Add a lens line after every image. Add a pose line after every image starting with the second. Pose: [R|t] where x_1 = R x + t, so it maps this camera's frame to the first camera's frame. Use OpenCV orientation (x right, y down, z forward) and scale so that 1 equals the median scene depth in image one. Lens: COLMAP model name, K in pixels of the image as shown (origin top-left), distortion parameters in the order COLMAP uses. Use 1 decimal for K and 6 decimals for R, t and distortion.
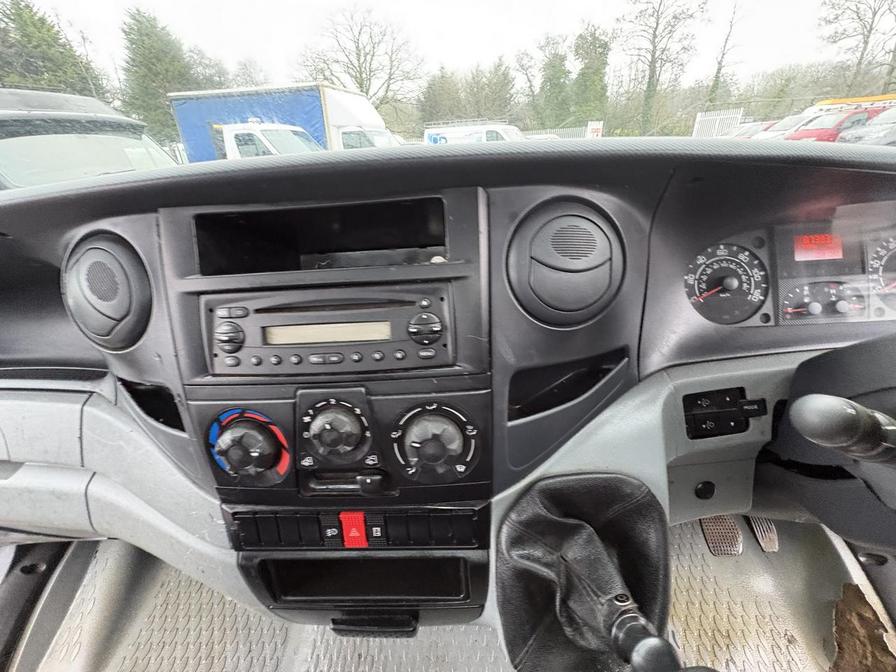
lens RADIAL K [[356.1, 0, 447.7], [0, 356.1, 336.1], [0, 0, 1]] dist [-0.000507, 0.000237]
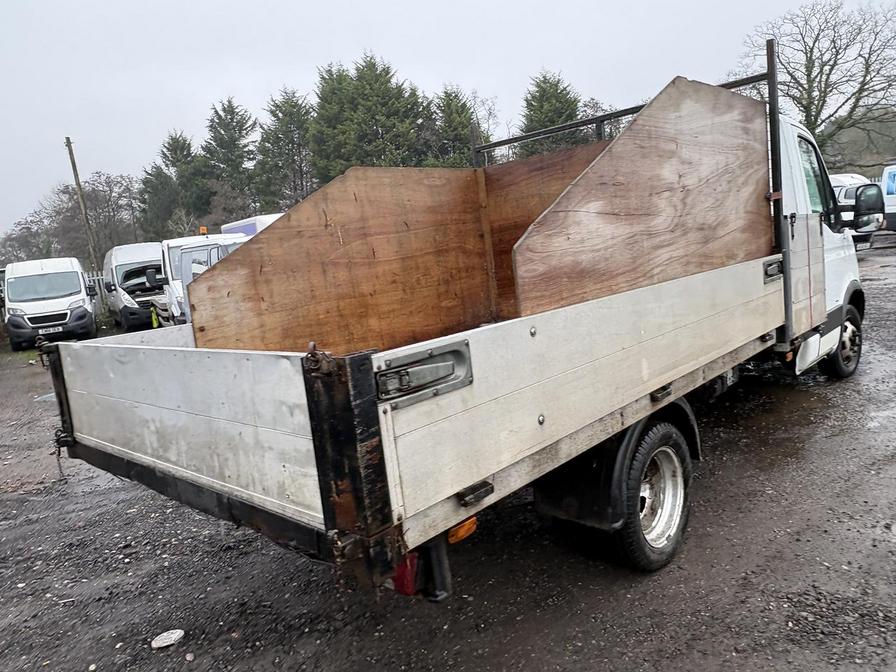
lens RADIAL K [[639.6, 0, 448.3], [0, 639.6, 341.5], [0, 0, 1]] dist [-0.006486, 0.008091]
pose [[0.755320, 0.070666, -0.651535, 0.177216], [-0.242114, 0.953926, -0.177217, 0.241629], [0.608993, 0.291602, 0.737628, -0.475436]]
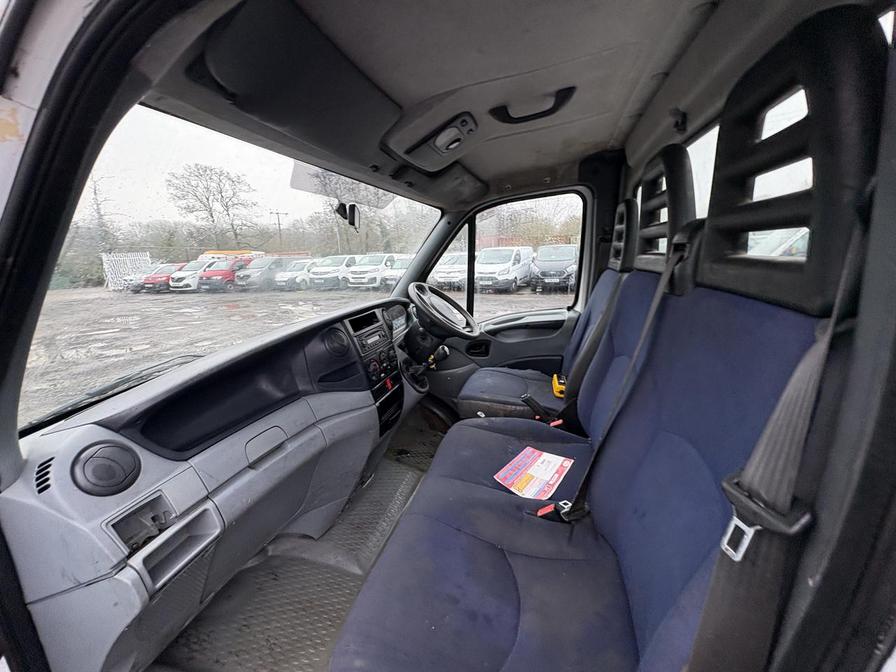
lens RADIAL K [[356.1, 0, 449.4], [0, 356.1, 334.2], [0, 0, 1]] dist [-0.000507, 0.000237]
pose [[0.241384, -0.157229, 0.957608, -0.114219], [0.468602, 0.883001, 0.026859, 0.006579], [-0.849792, 0.442253, 0.286819, -0.030810]]
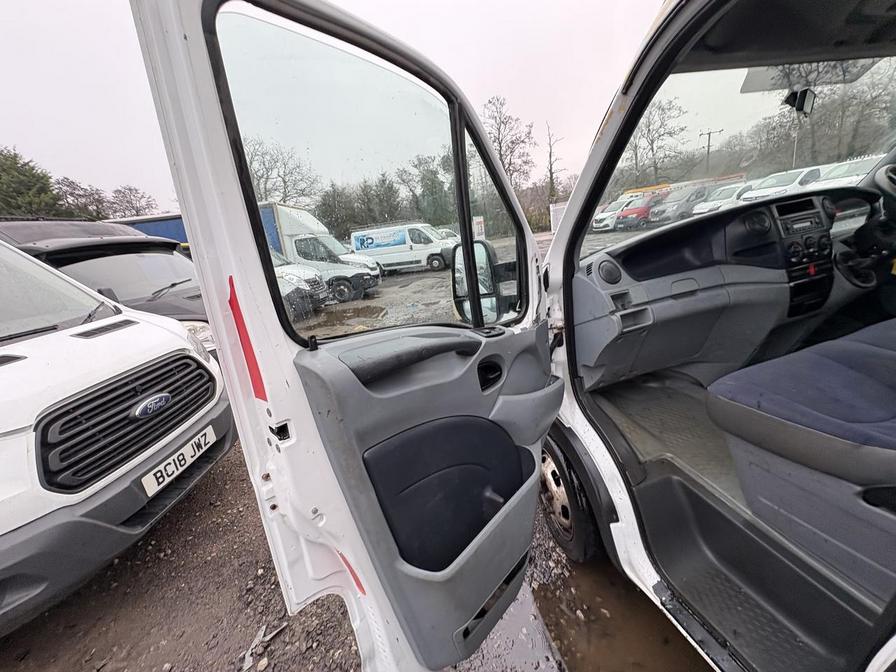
lens RADIAL K [[356.1, 0, 446.8], [0, 356.1, 337.1], [0, 0, 1]] dist [-0.000507, 0.000237]
pose [[0.951882, -0.163371, 0.259289, -0.163754], [0.219057, 0.954393, -0.202849, 0.034548], [-0.214324, 0.249887, 0.944257, -0.055499]]
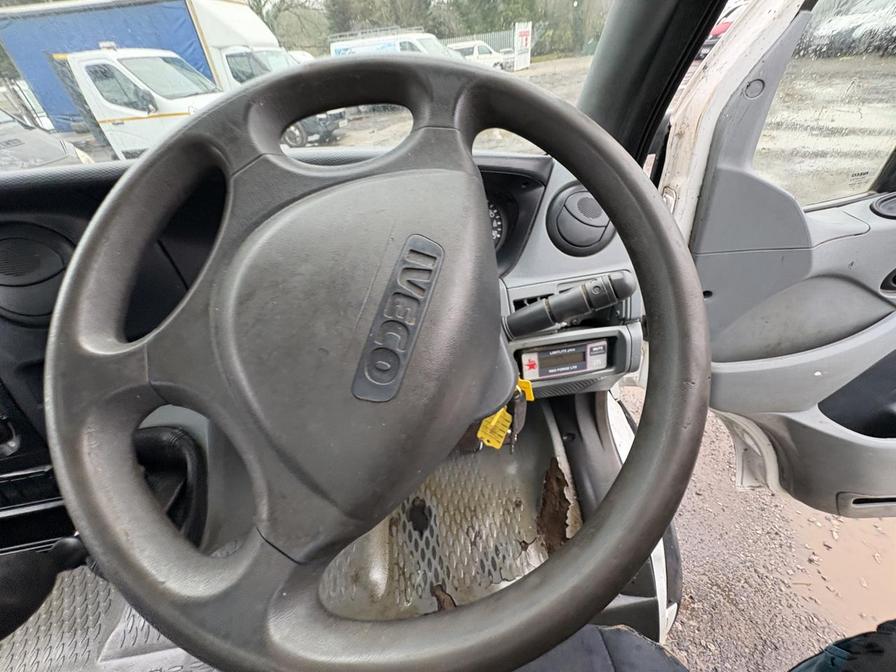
lens RADIAL K [[356.1, 0, 449.8], [0, 356.1, 337.8], [0, 0, 1]] dist [-0.000507, 0.000237]
pose [[0.984348, -0.141592, 0.104933, 0.039826], [0.121154, 0.976073, 0.180566, -0.001310], [-0.127989, -0.165026, 0.977950, -0.009919]]
